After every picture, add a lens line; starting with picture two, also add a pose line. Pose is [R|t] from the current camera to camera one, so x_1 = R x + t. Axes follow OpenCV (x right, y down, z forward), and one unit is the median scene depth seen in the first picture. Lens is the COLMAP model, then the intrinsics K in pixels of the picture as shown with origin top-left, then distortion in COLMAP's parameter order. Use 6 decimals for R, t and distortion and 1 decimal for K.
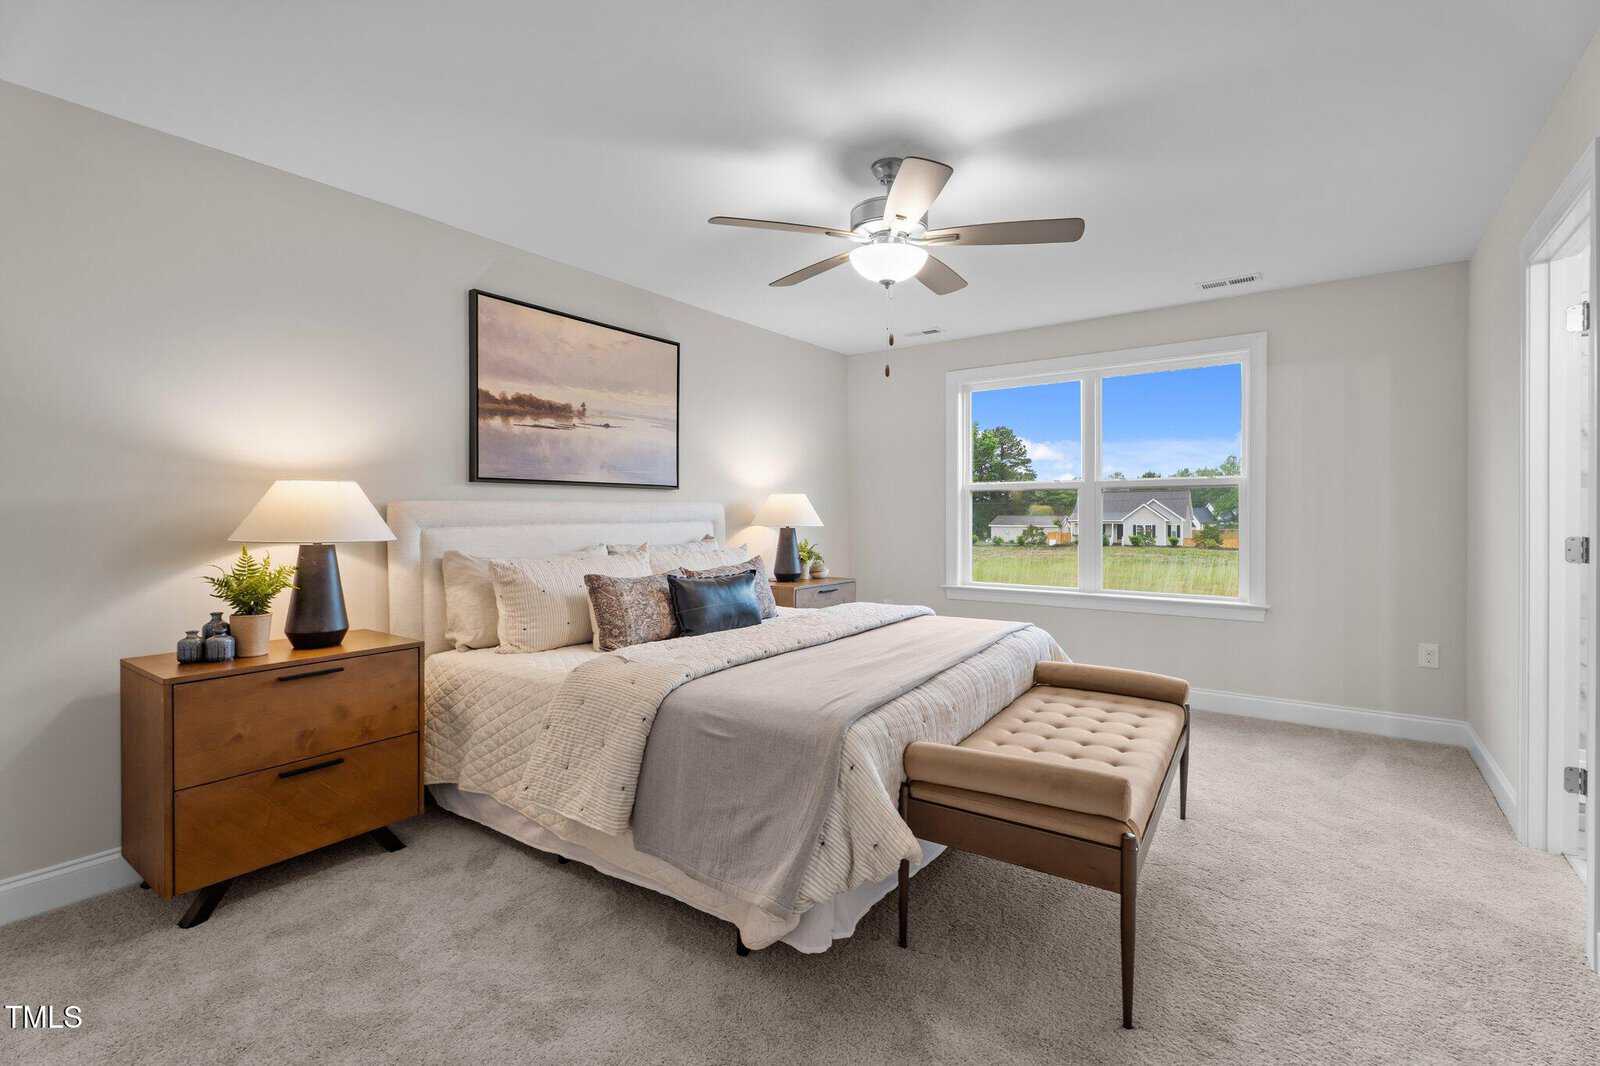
lens RADIAL K [[722.7, 0, 798.9], [0, 722.7, 522.1], [0, 0, 1]] dist [0.005210, -0.002223]
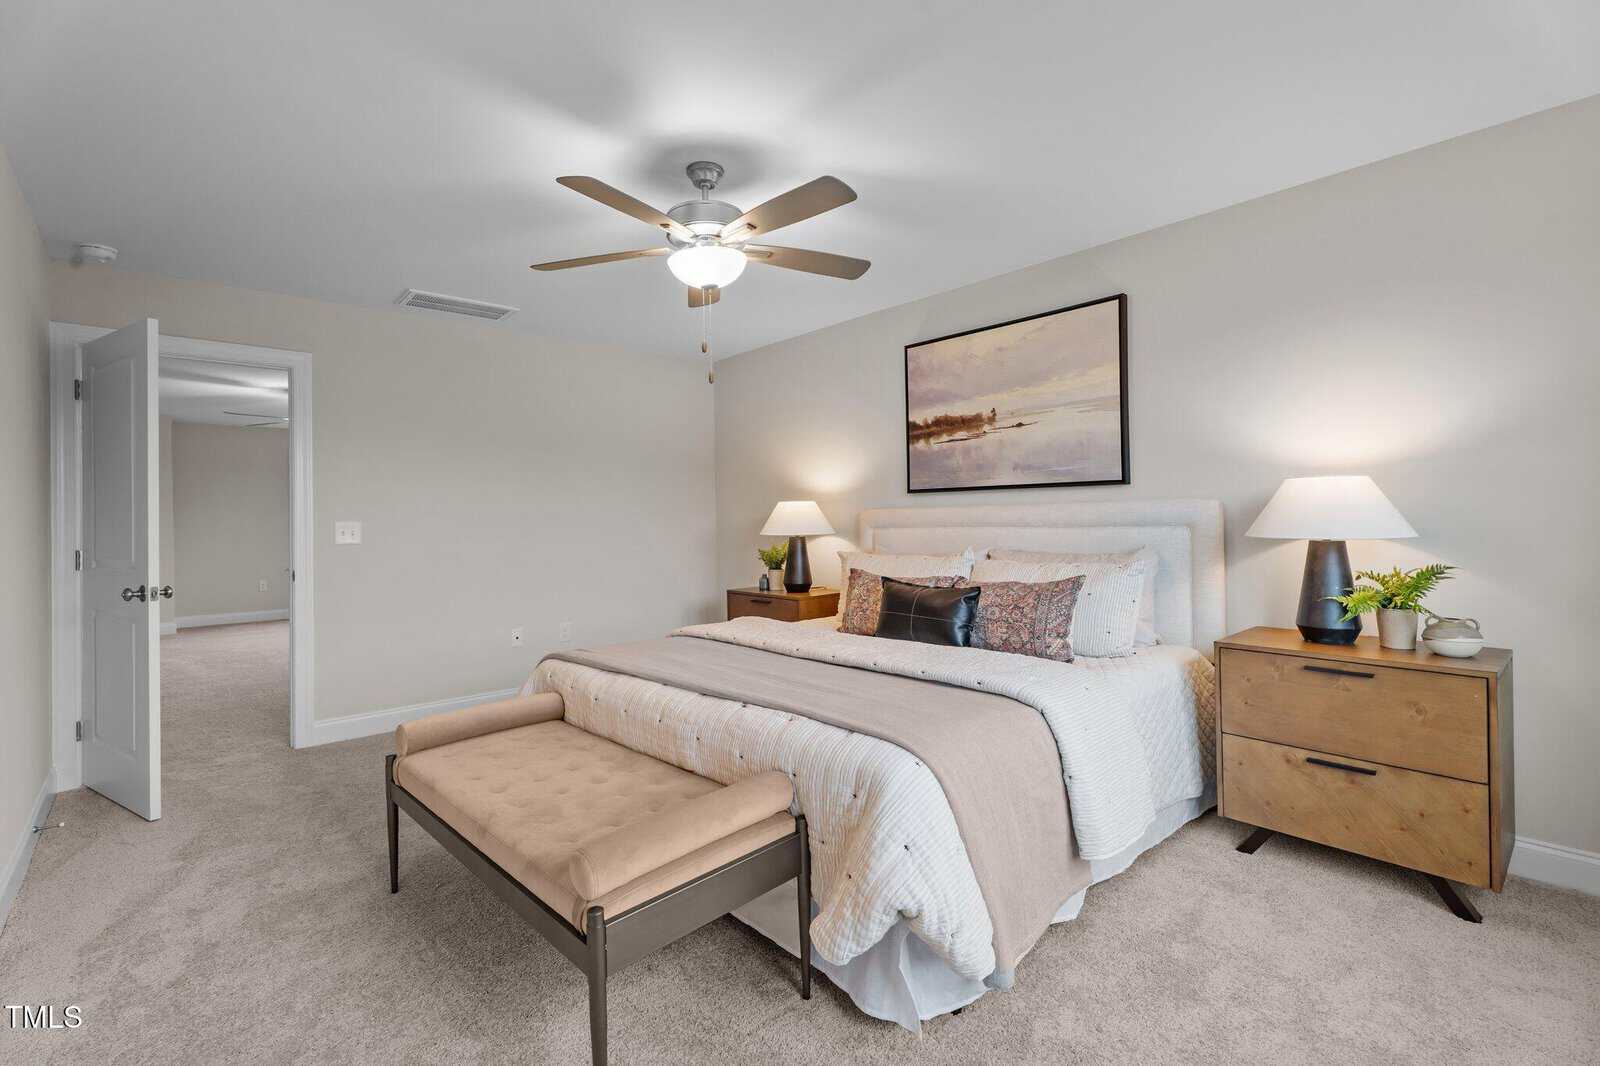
lens RADIAL K [[659.6, 0, 800.1], [0, 659.6, 541.6], [0, 0, 1]] dist [0.001745, 0.000432]
pose [[-0.154661, 0.039705, -0.987169, 0.694548], [0.004986, 0.999211, 0.039408, -0.014832], [0.987955, 0.001173, -0.154737, 0.898178]]
